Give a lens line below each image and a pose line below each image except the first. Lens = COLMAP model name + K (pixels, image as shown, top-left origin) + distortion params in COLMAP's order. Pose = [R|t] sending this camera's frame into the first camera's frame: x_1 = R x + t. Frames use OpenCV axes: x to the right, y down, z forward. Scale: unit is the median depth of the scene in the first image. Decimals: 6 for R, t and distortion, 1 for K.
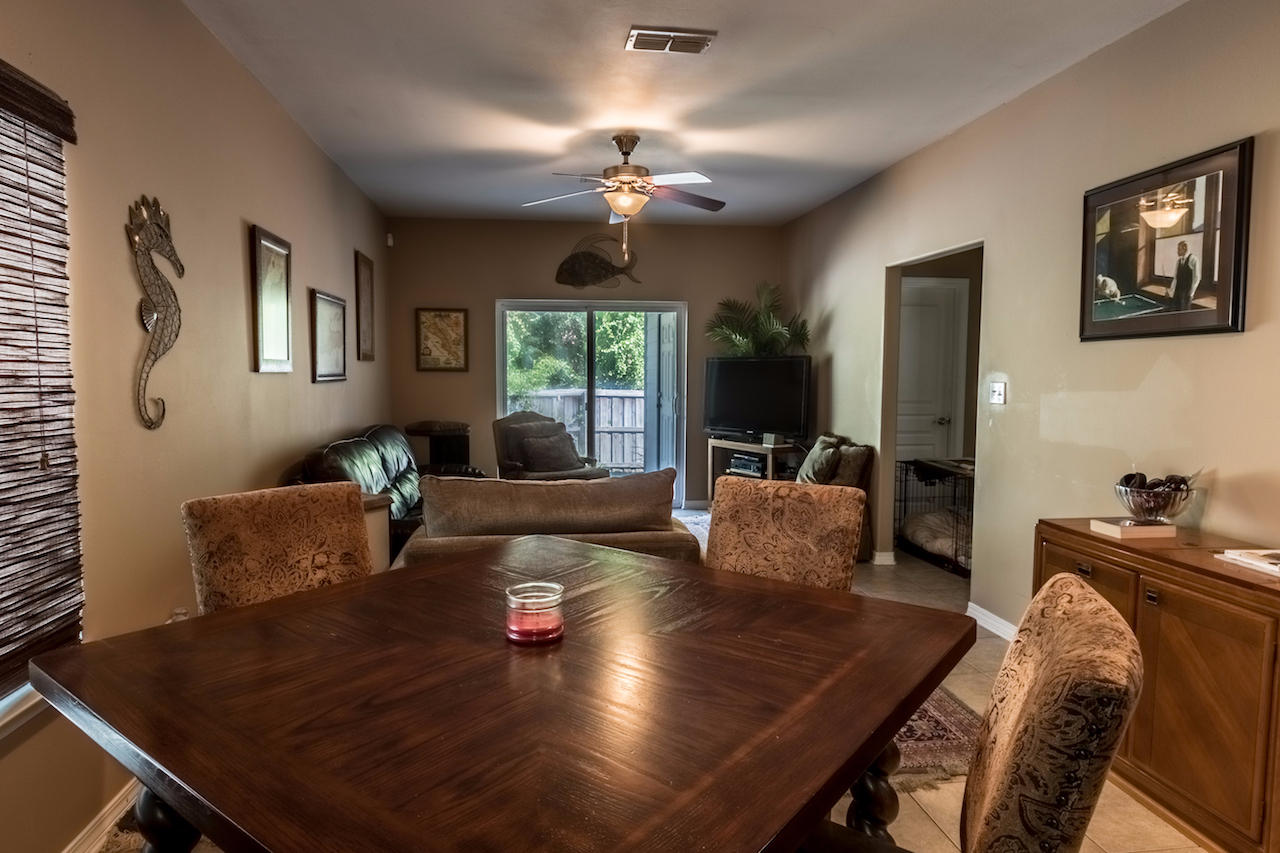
lens RADIAL K [[758.8, 0, 640.0], [0, 758.8, 426.5], [0, 0, 1]] dist [-0.000924, -0.000196]
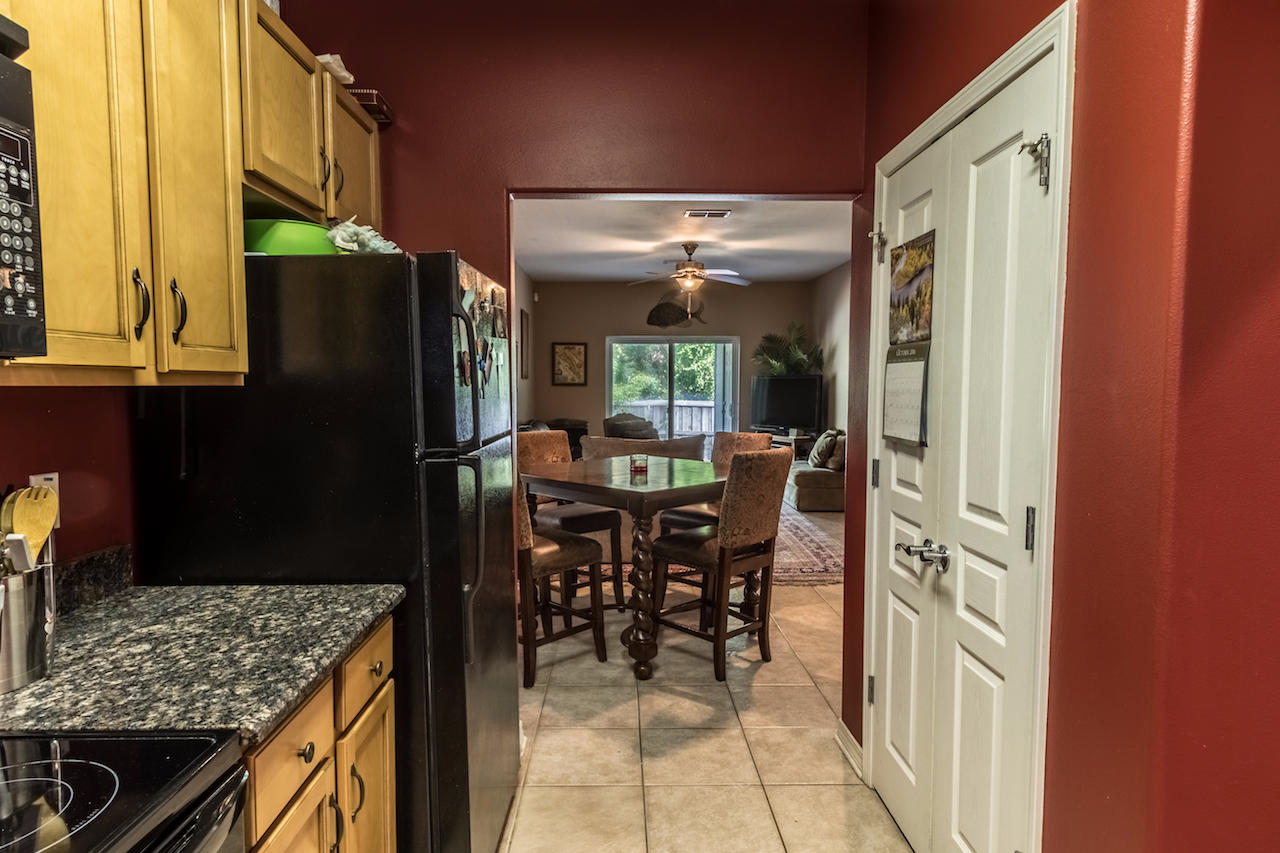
lens RADIAL K [[758.8, 0, 640.0], [0, 758.8, 426.5], [0, 0, 1]] dist [-0.000924, -0.000196]
pose [[0.993009, 0.006320, -0.117869, 0.047871], [-0.008538, 0.999796, -0.018322, 0.031942], [0.117729, 0.019200, 0.992860, -0.438172]]
